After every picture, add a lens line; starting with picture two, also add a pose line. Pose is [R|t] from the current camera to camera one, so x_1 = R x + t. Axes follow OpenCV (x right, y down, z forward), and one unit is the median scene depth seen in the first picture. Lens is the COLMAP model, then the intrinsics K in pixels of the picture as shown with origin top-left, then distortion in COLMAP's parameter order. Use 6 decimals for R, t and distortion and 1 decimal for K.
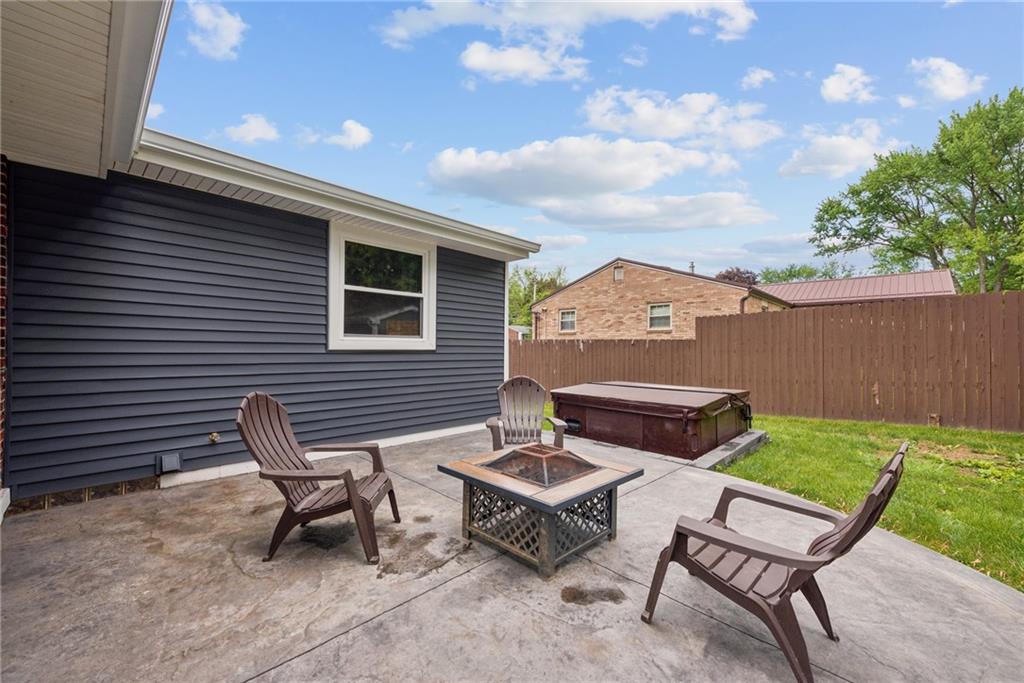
lens RADIAL K [[411.5, 0, 513.7], [0, 411.5, 346.6], [0, 0, 1]] dist [0.018722, -0.005470]
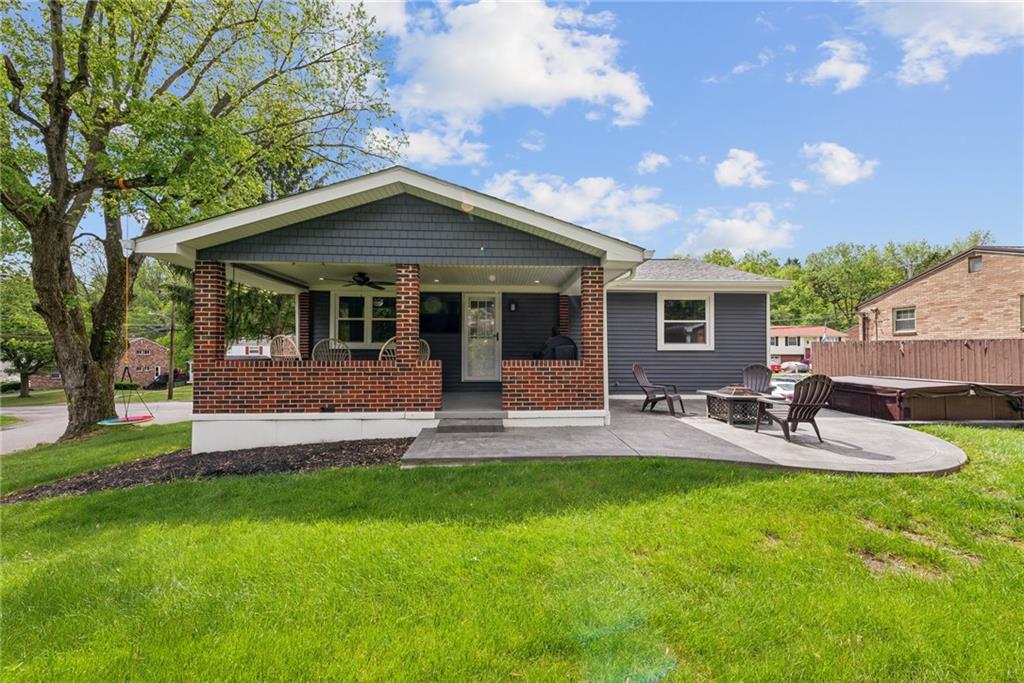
lens RADIAL K [[411.5, 0, 514.6], [0, 411.5, 347.5], [0, 0, 1]] dist [0.018722, -0.005470]
pose [[0.726416, -0.016107, -0.687067, 0.363020], [0.009606, 0.999866, -0.013284, 0.008965], [0.687188, 0.003050, 0.726473, -0.798713]]
